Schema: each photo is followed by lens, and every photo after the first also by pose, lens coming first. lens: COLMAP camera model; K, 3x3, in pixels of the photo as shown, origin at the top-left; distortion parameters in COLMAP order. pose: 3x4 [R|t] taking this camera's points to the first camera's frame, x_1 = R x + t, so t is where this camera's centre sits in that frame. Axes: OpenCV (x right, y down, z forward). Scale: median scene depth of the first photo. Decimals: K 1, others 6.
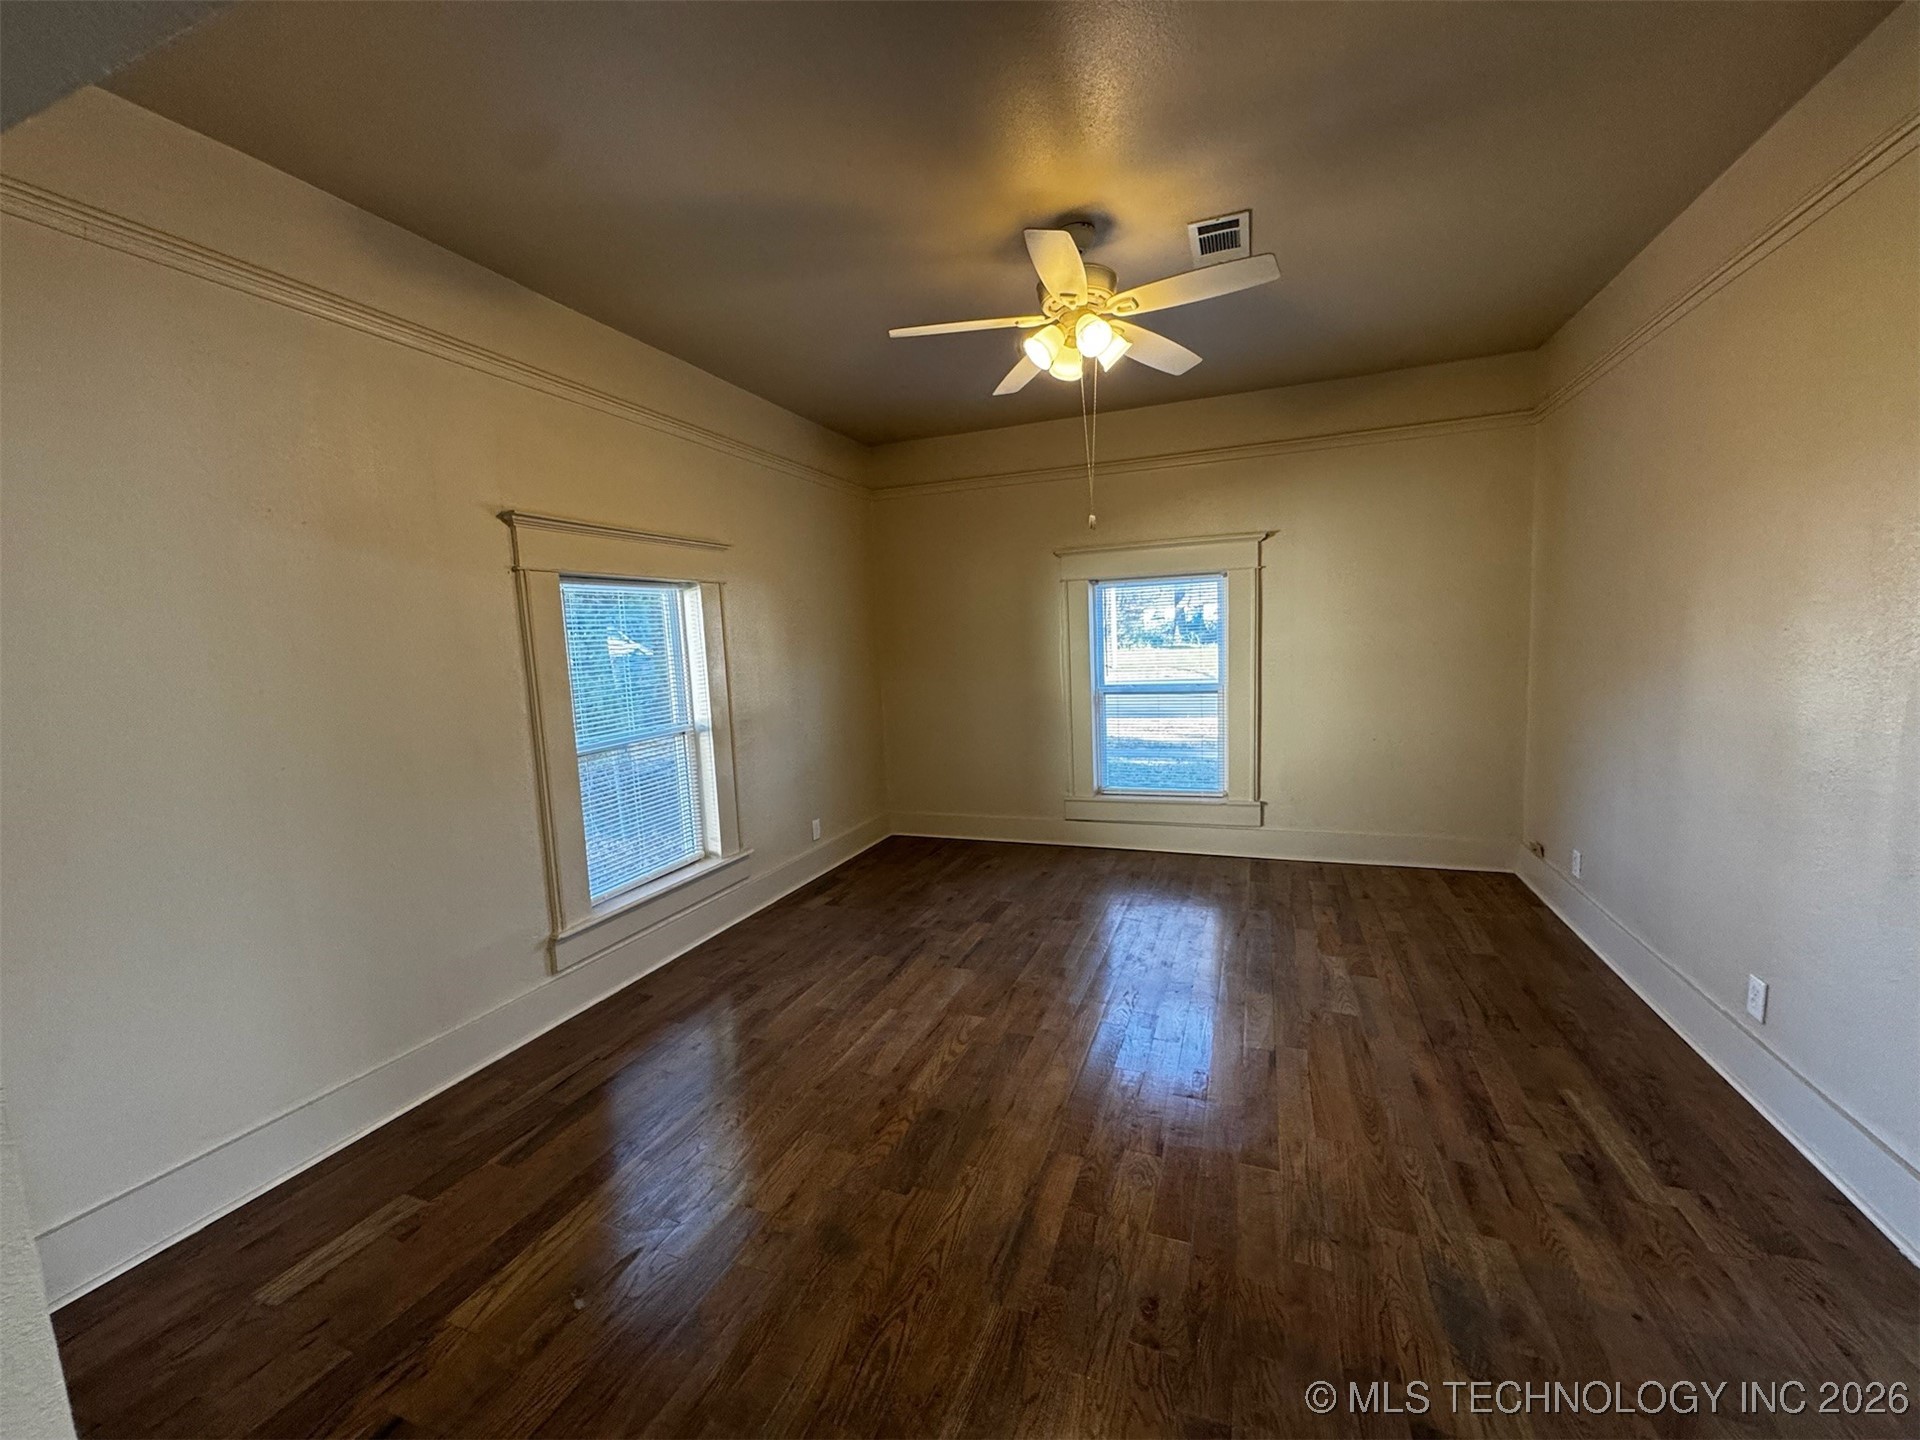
lens RADIAL K [[767.1, 0, 952.7], [0, 767.1, 722.6], [0, 0, 1]] dist [-0.001016, -0.000009]
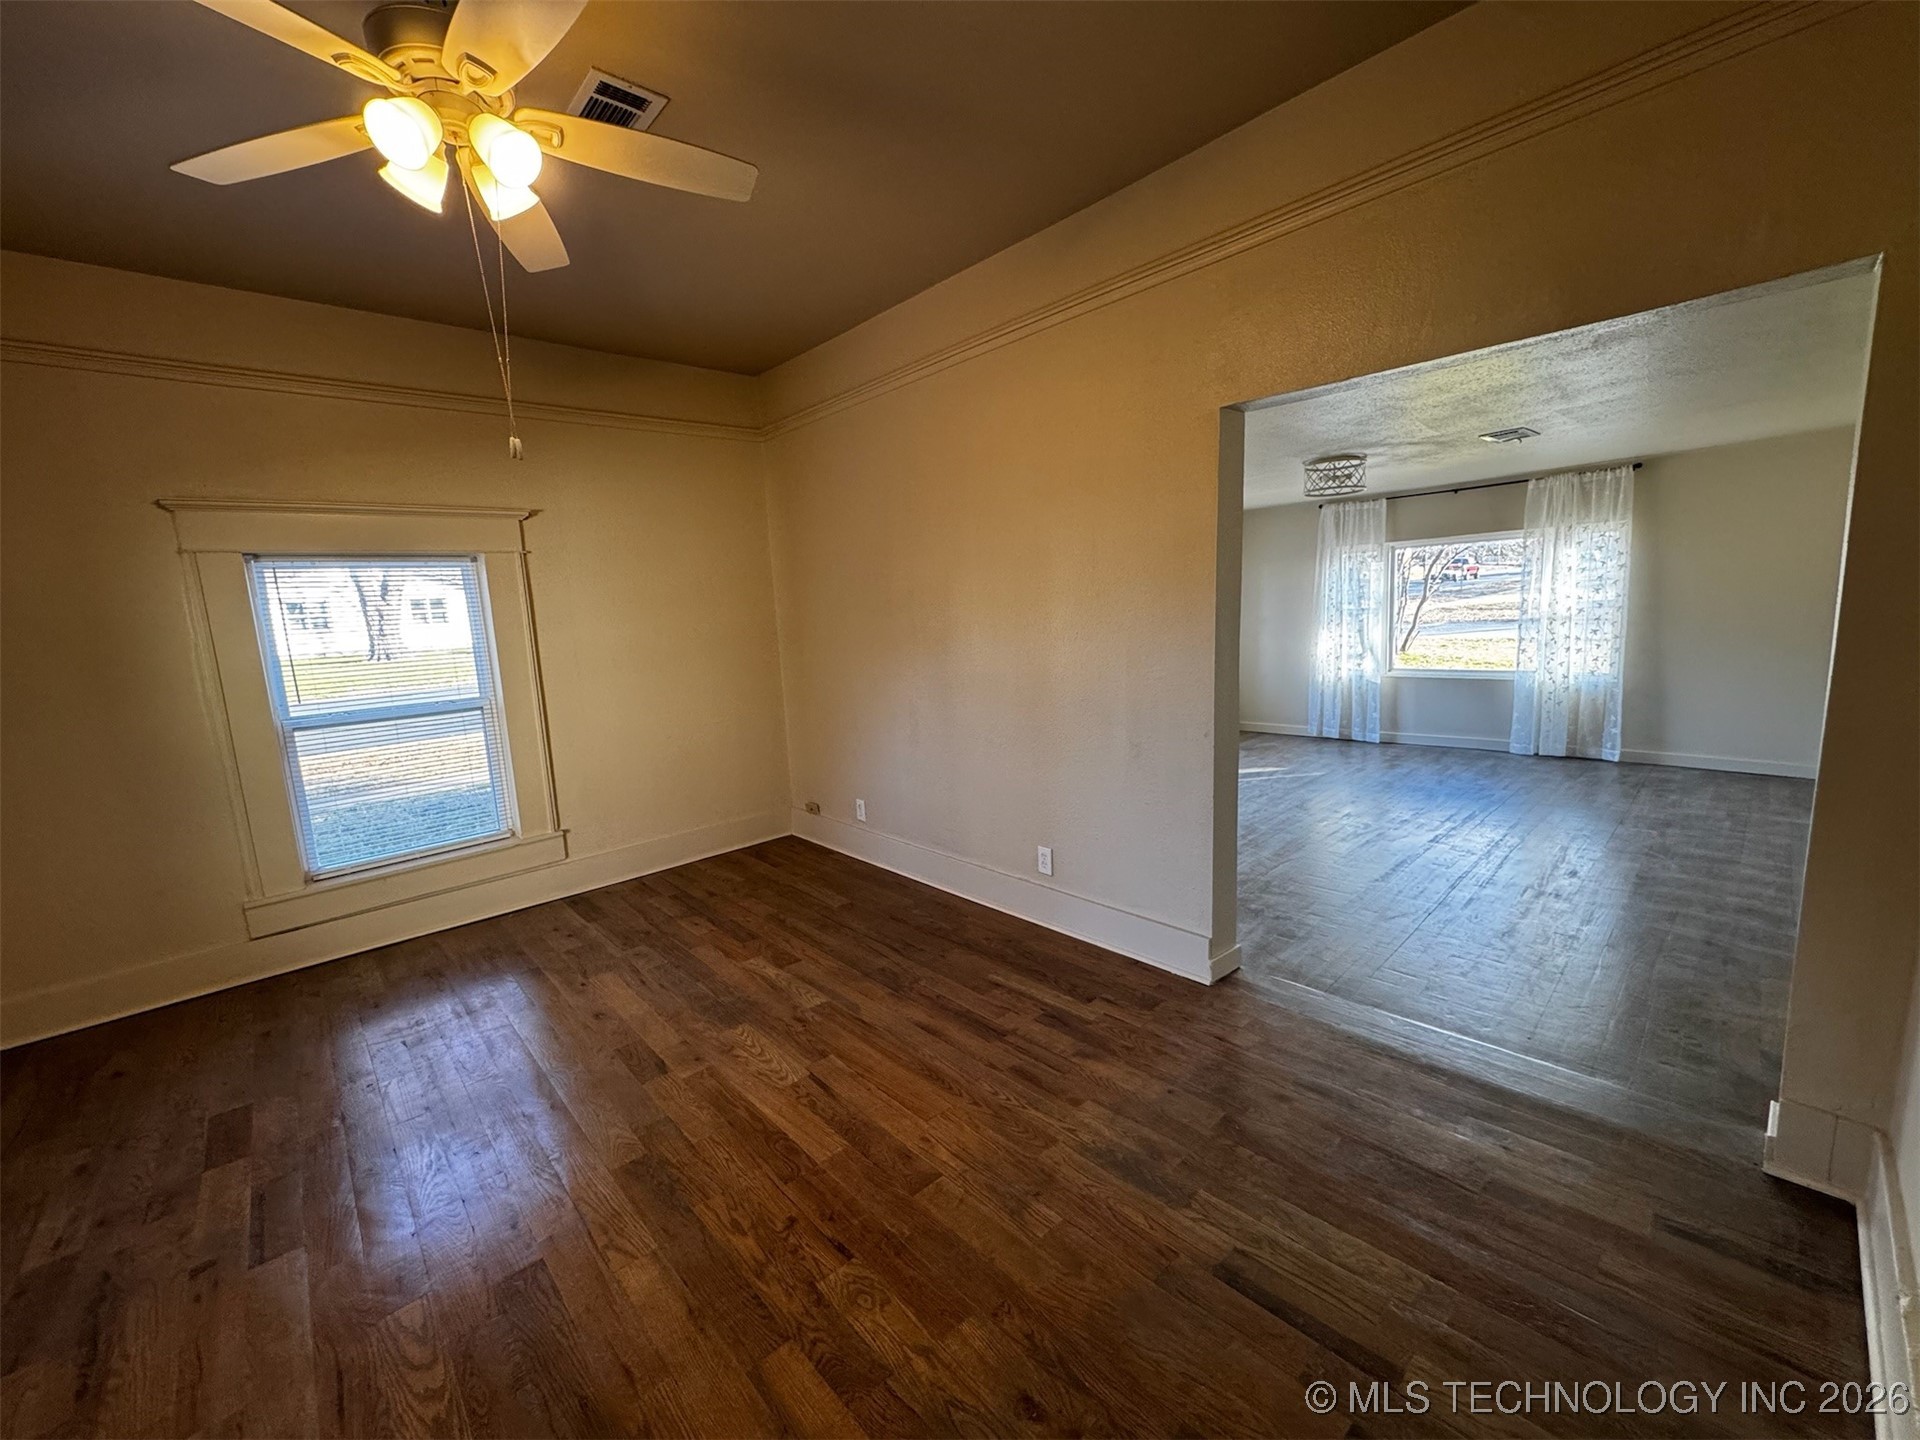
lens RADIAL K [[767.1, 0, 957.1], [0, 767.1, 722.2], [0, 0, 1]] dist [-0.001016, -0.000009]
pose [[0.434212, -0.120542, 0.892709, -0.204024], [0.134668, 0.988556, 0.067981, -0.018652], [-0.890688, 0.090701, 0.445476, 0.300857]]
